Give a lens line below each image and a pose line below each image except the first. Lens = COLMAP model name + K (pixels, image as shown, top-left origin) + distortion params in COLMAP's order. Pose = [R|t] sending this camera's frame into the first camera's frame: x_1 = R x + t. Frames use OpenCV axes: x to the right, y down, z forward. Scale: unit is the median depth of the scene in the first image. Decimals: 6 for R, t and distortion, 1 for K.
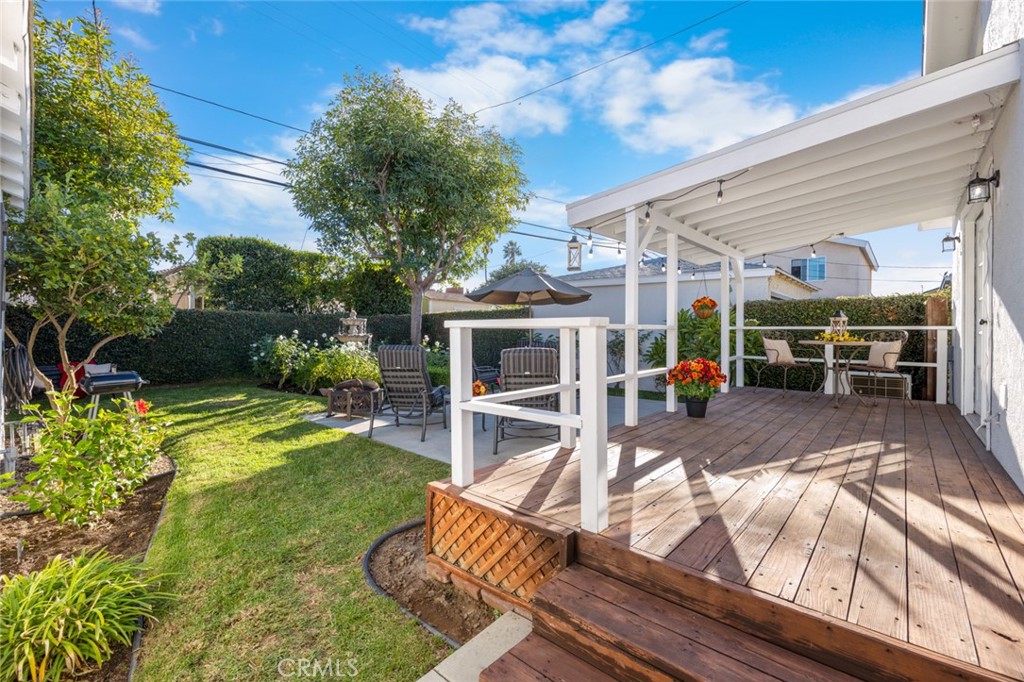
lens RADIAL K [[439.1, 0, 508.9], [0, 439.1, 326.9], [0, 0, 1]] dist [-0.007573, 0.000118]
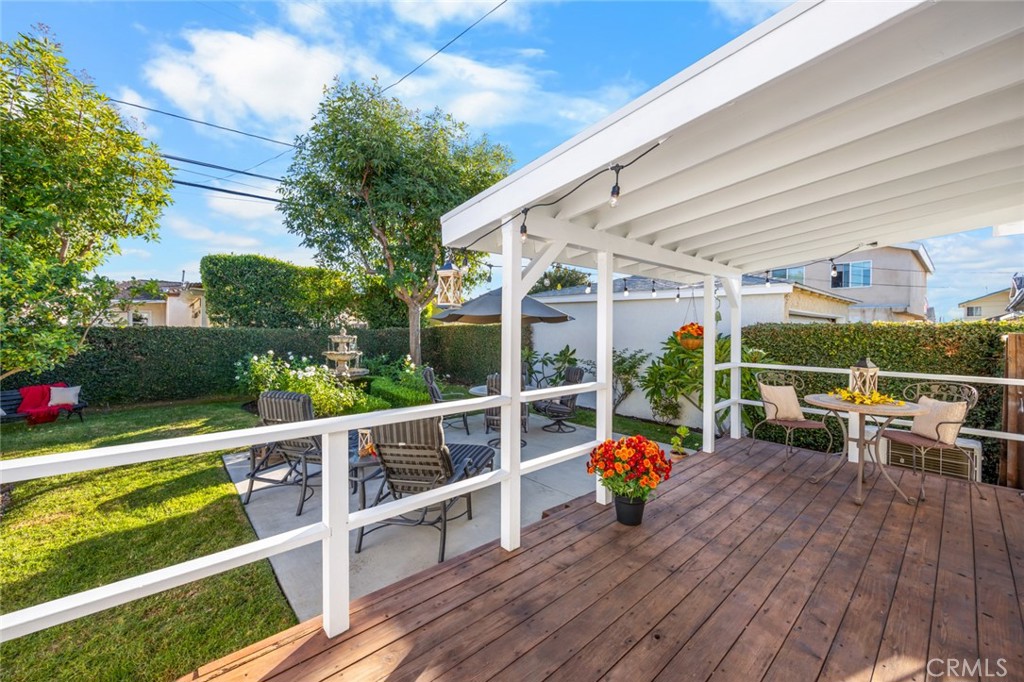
lens RADIAL K [[399.4, 0, 515.8], [0, 399.4, 327.7], [0, 0, 1]] dist [-0.000520, -0.000419]
pose [[0.994144, 0.002322, -0.108039, 0.188189], [-0.002090, 0.999995, 0.002261, -0.057660], [0.108044, -0.002022, 0.994144, 0.214815]]
